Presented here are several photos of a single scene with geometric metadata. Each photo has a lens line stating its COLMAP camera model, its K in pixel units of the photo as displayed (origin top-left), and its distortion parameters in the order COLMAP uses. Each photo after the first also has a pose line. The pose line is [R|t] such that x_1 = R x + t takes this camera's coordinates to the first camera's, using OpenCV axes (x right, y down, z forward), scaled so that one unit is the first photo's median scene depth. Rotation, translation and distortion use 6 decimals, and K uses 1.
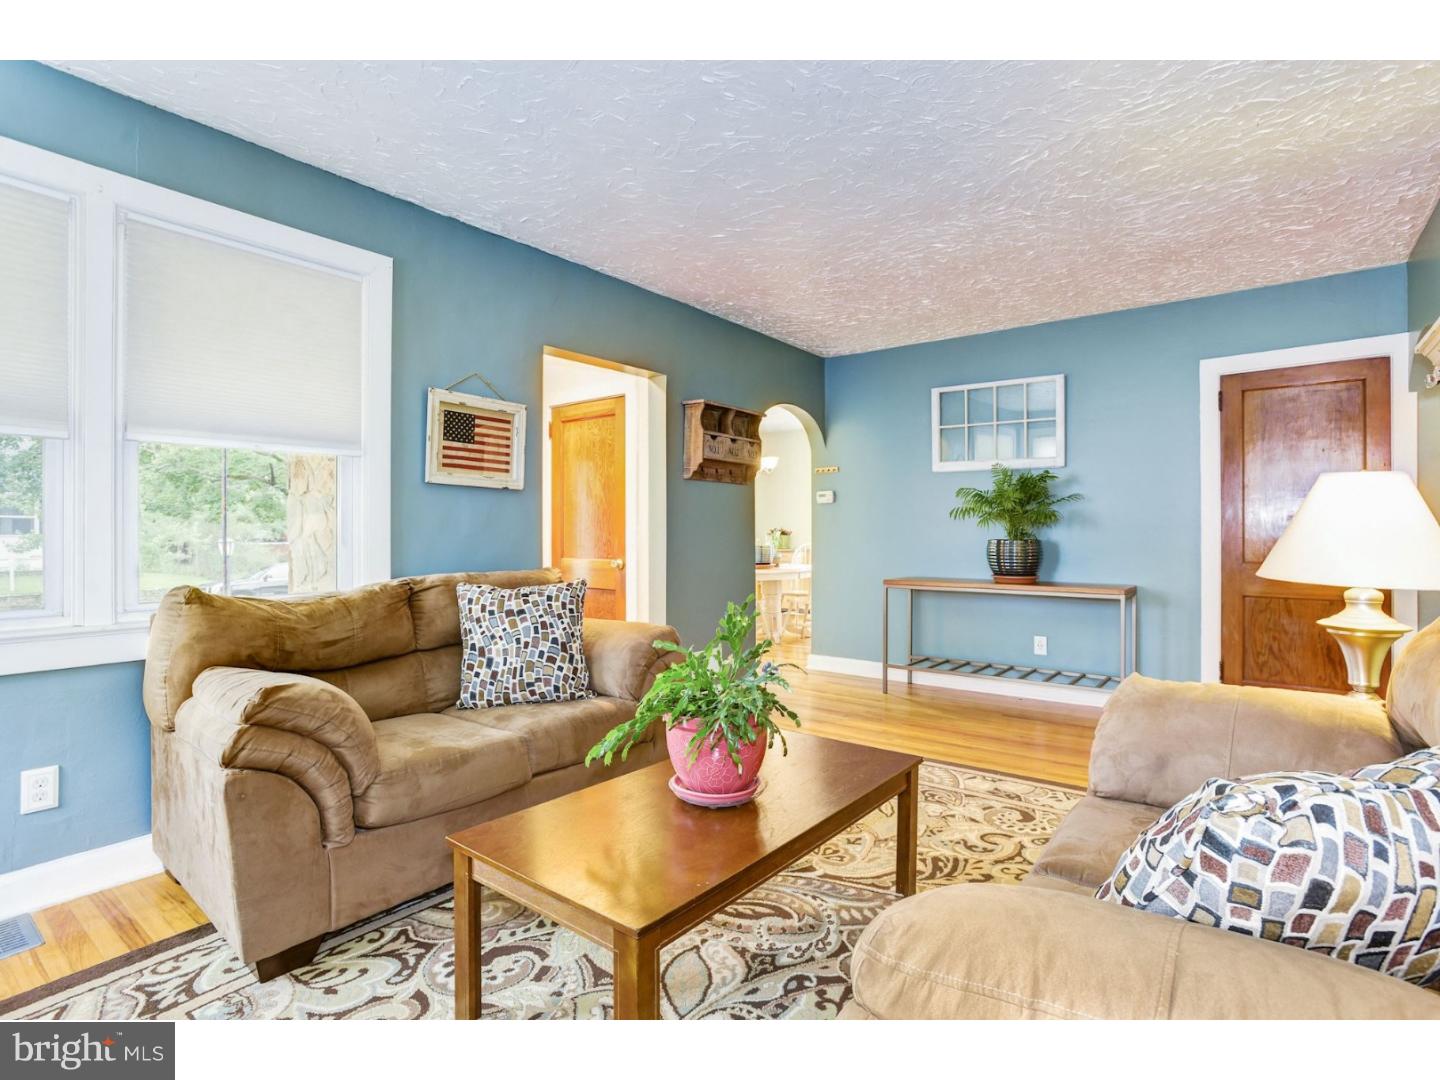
lens RADIAL K [[705.7, 0, 735.3], [0, 705.7, 533.6], [0, 0, 1]] dist [-0.043680, 0.016092]
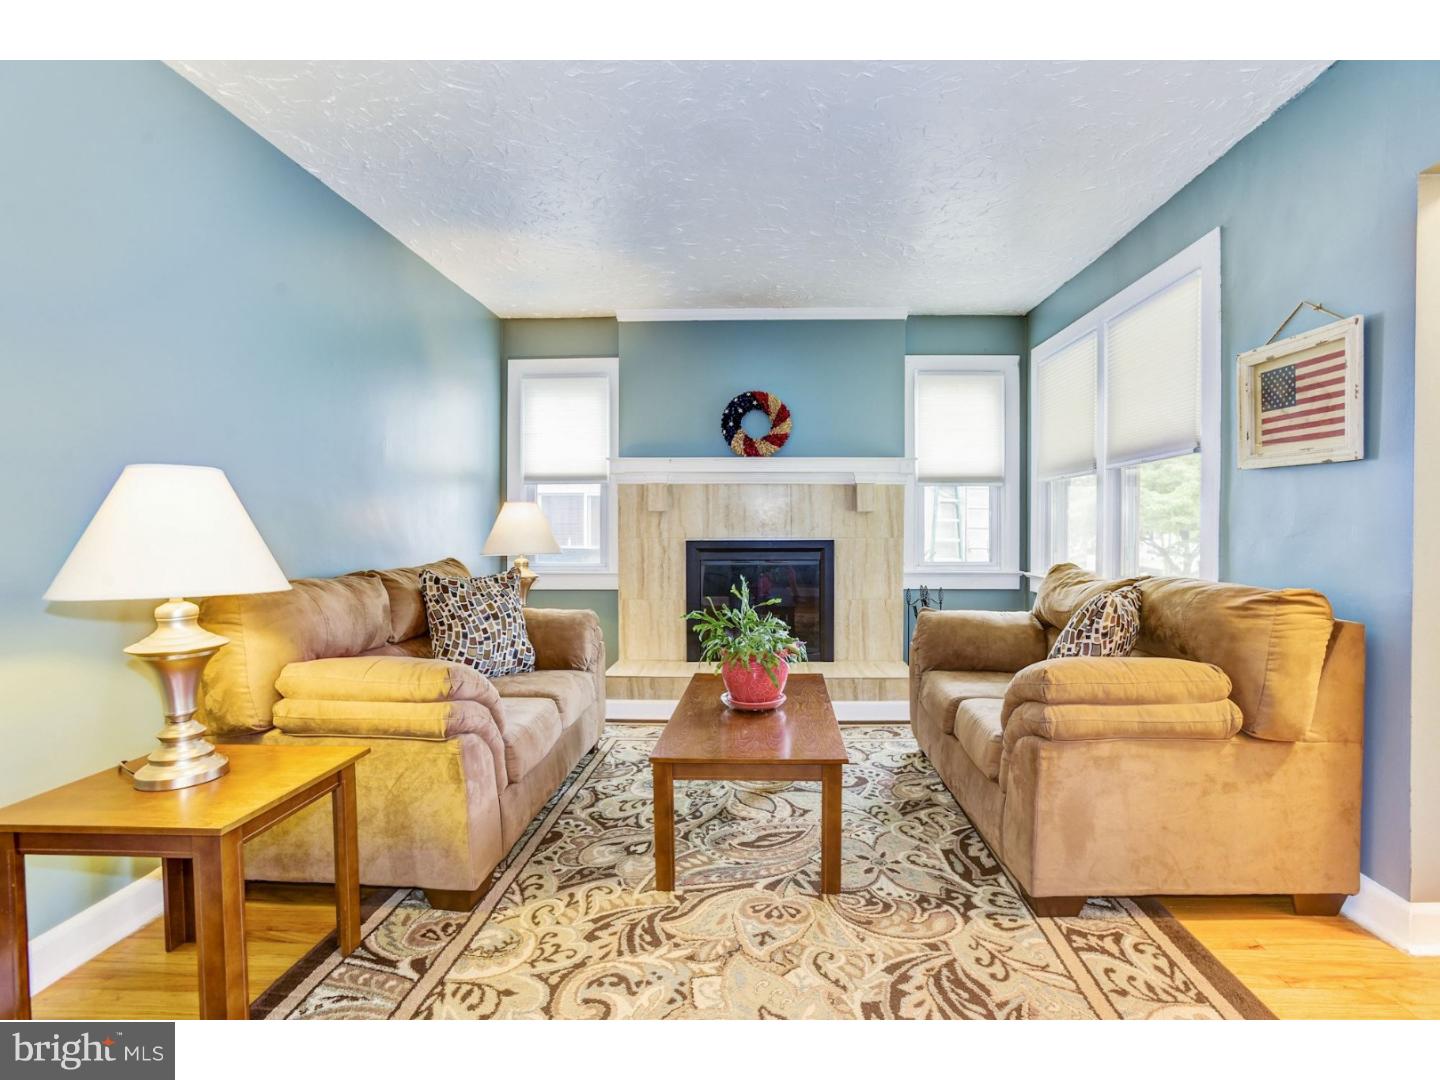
lens RADIAL K [[705.7, 0, 734.2], [0, 705.7, 534.7], [0, 0, 1]] dist [-0.043680, 0.016092]
pose [[-0.824055, 0.008398, -0.566448, 0.665266], [-0.002717, 0.999820, 0.018775, -0.012243], [0.566503, 0.017010, -0.823884, 1.711796]]
